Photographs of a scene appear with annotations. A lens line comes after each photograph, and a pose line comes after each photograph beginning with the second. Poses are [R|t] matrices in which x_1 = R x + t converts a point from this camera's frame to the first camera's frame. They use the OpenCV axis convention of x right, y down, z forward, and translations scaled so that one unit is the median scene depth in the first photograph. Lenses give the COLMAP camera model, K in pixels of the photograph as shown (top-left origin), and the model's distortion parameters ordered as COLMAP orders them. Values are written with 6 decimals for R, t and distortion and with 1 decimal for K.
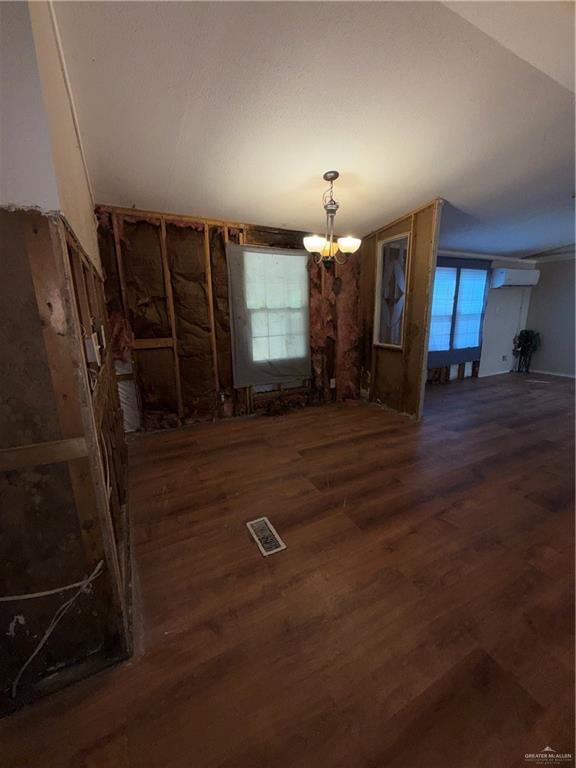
lens RADIAL K [[307.6, 0, 288.0], [0, 307.6, 384.0], [0, 0, 1]] dist [-0.000086, 0.000170]
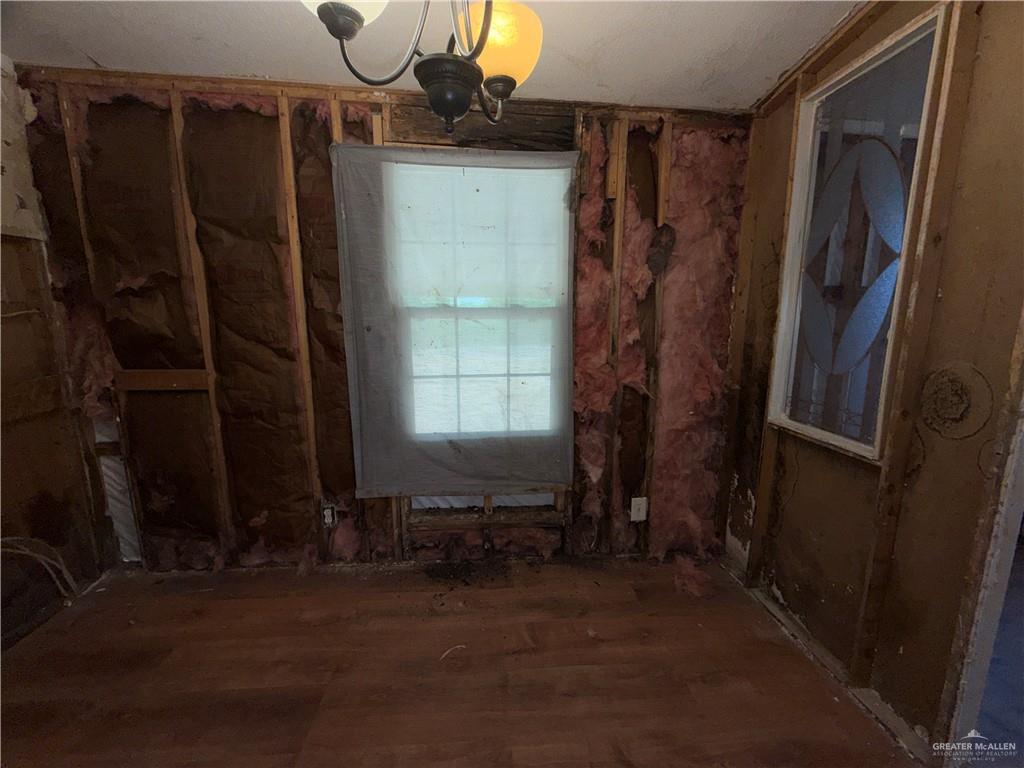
lens RADIAL K [[410.2, 0, 508.3], [0, 410.2, 386.6], [0, 0, 1]] dist [-0.000086, 0.000170]
pose [[0.923761, 0.082390, -0.374003, 0.194609], [-0.107740, 0.993051, -0.047350, -0.122217], [0.367503, 0.084036, 0.926218, 0.525441]]
